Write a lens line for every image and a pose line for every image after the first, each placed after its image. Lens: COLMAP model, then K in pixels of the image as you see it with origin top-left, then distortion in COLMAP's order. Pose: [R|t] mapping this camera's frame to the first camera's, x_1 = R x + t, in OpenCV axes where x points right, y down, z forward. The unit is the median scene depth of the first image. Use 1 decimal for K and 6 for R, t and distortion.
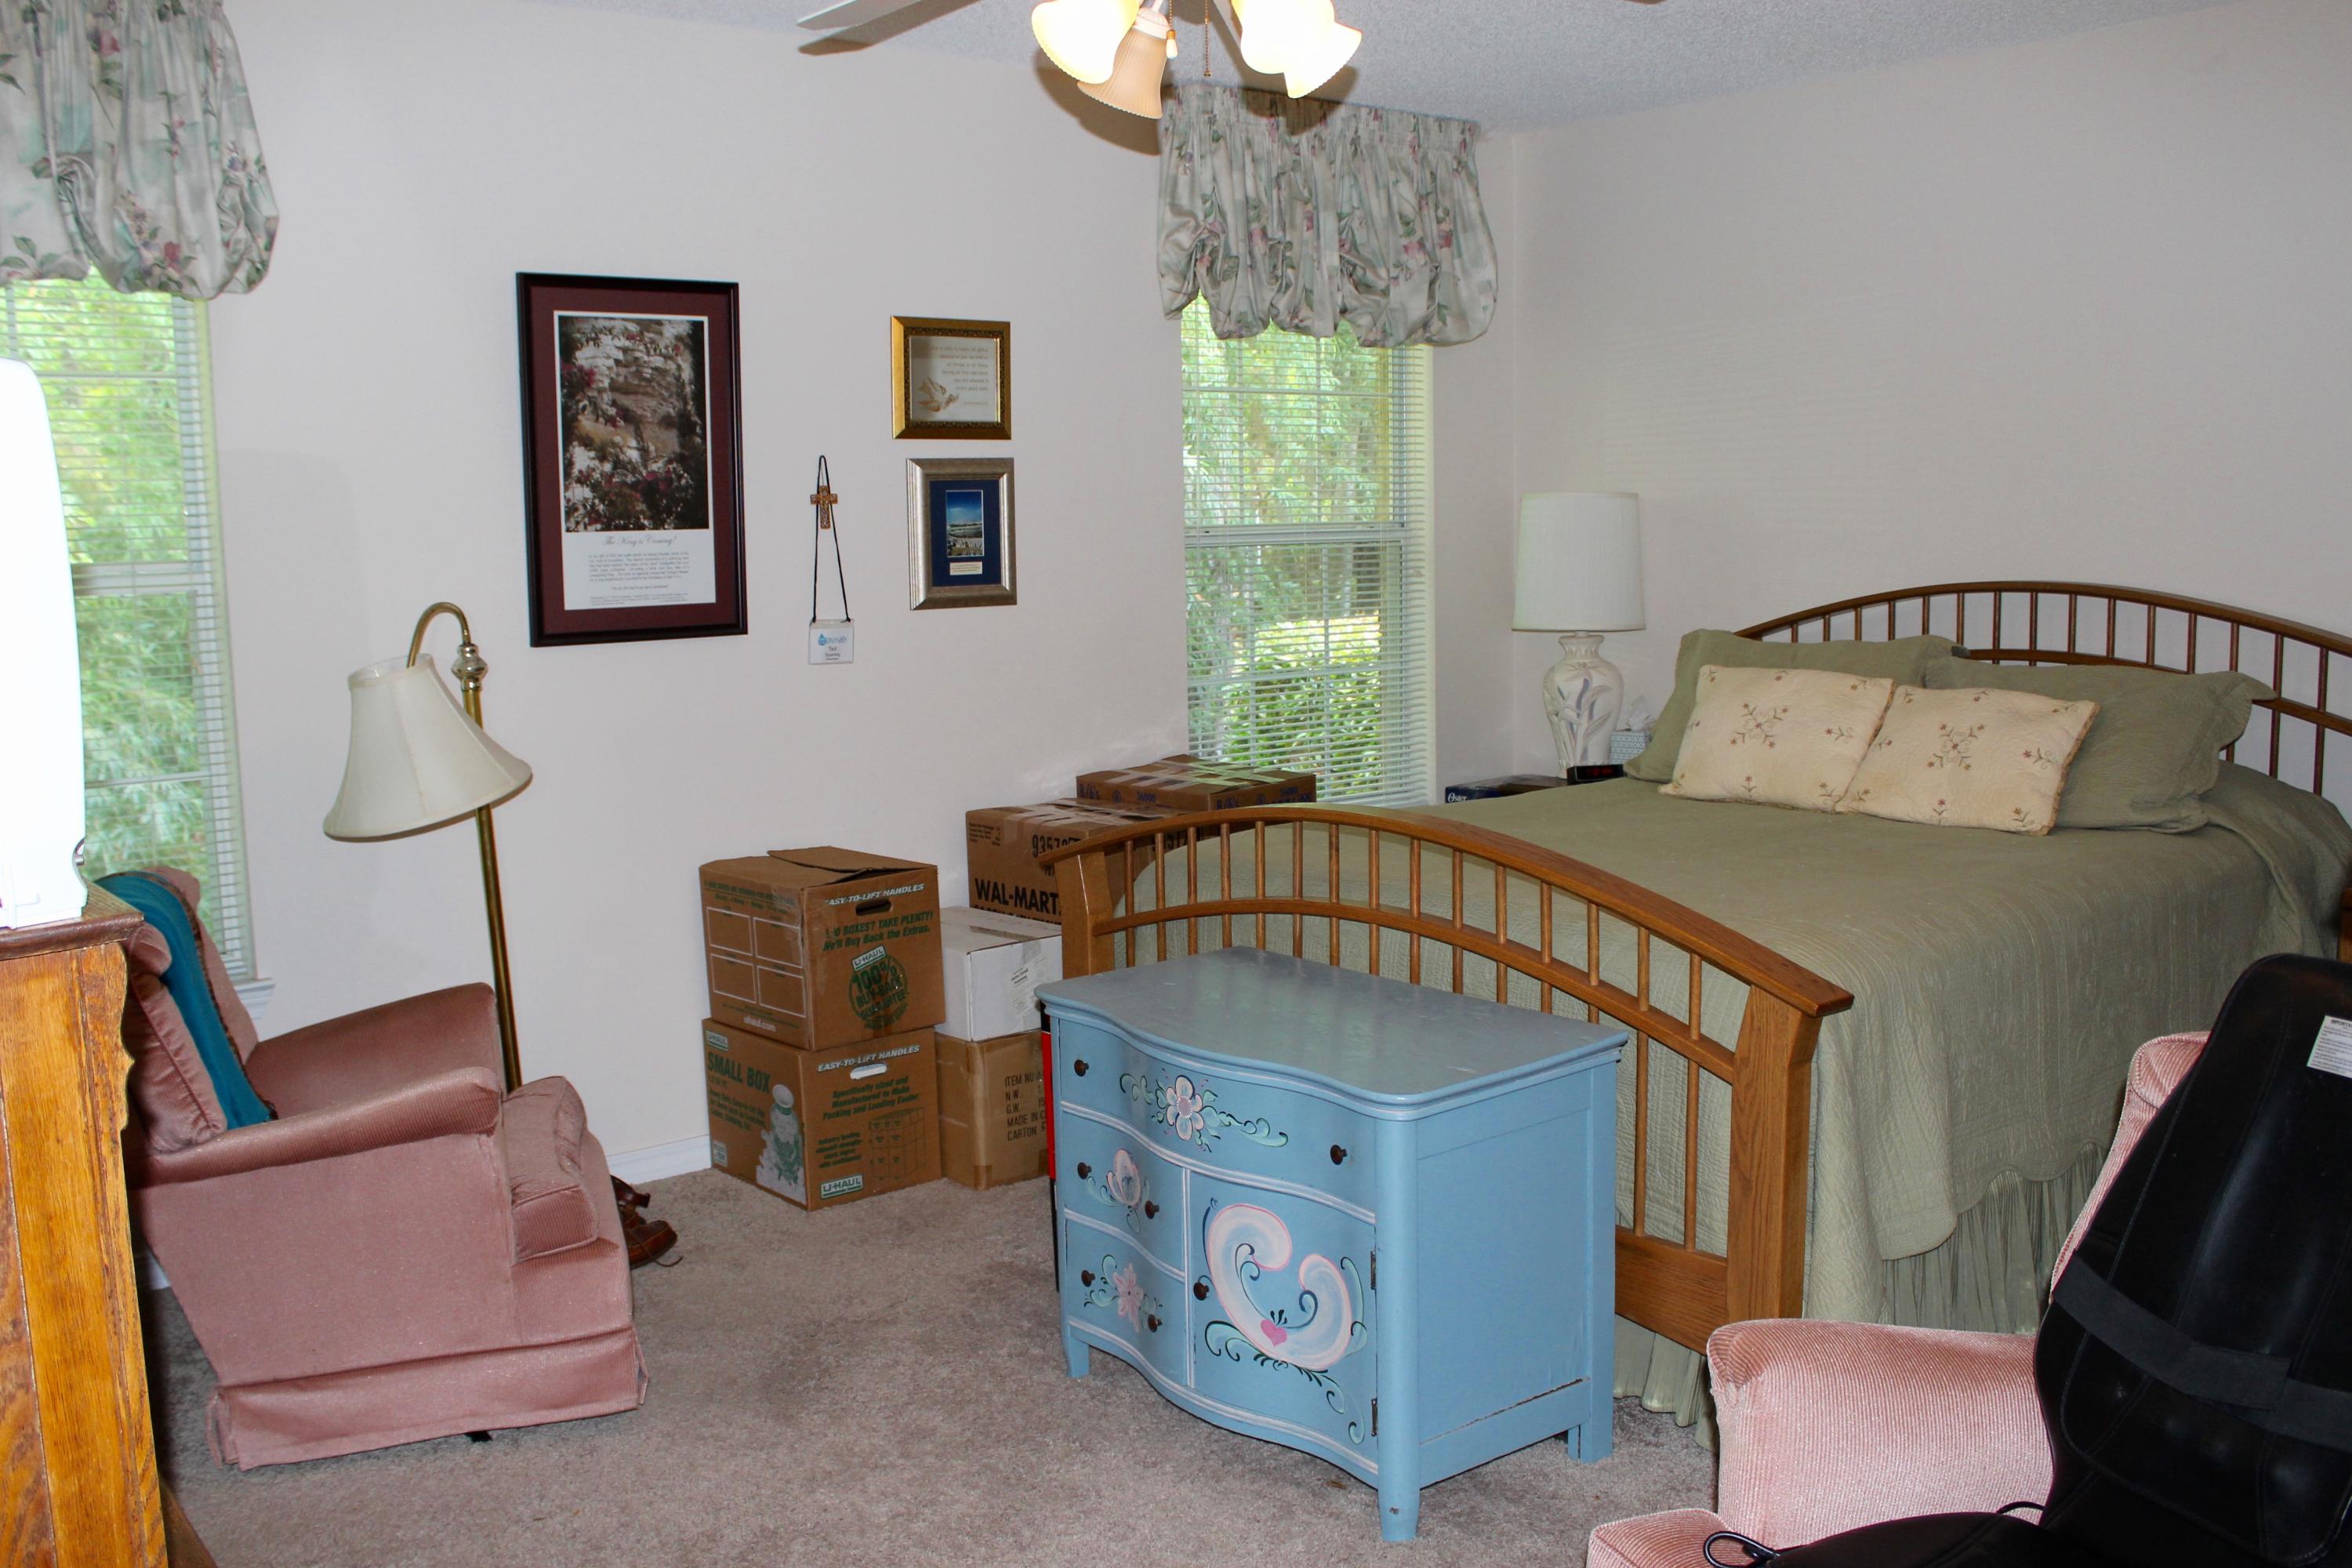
lens RADIAL K [[2242.1, 0, 1176.0], [0, 2242.1, 784.0], [0, 0, 1]] dist [-0.093633, -0.005470]
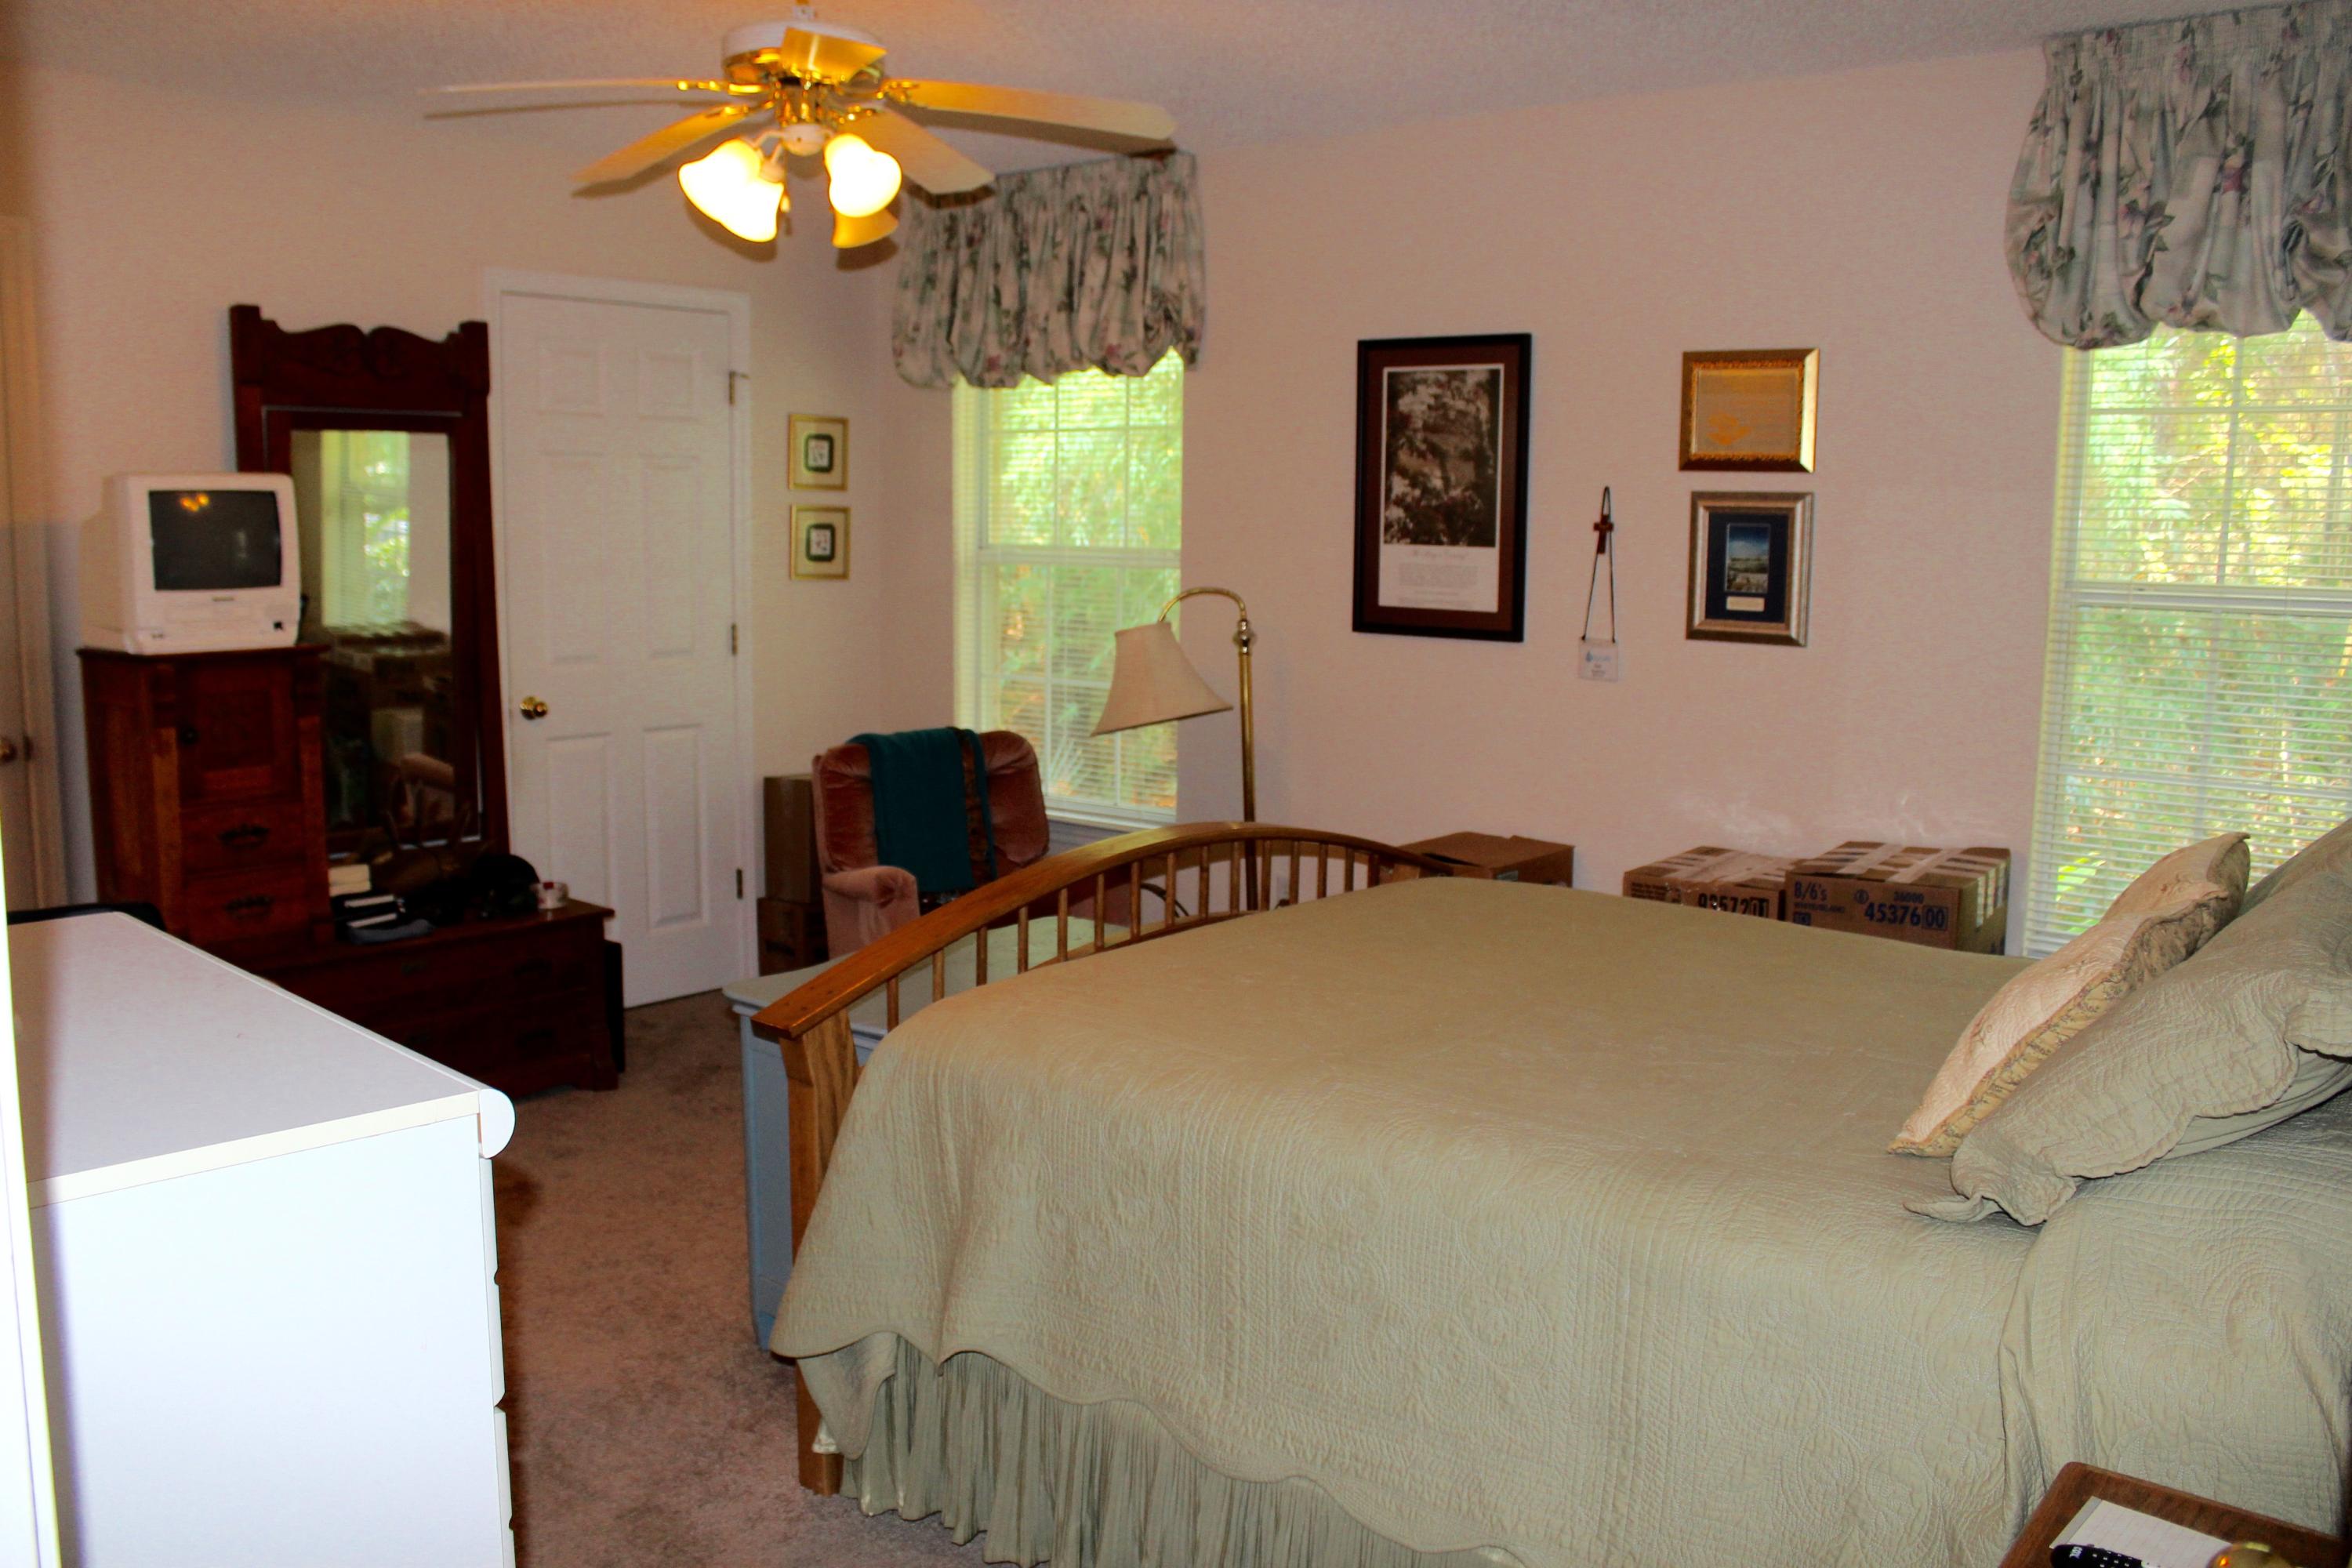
lens RADIAL K [[1954.1, 0, 1176.0], [0, 1954.1, 784.0], [0, 0, 1]] dist [-0.173529, 0.138844]
pose [[0.177856, 0.149954, -0.972564, 0.772433], [-0.146414, 0.981353, 0.124534, -0.097163], [0.973103, 0.120248, 0.196495, 0.669056]]
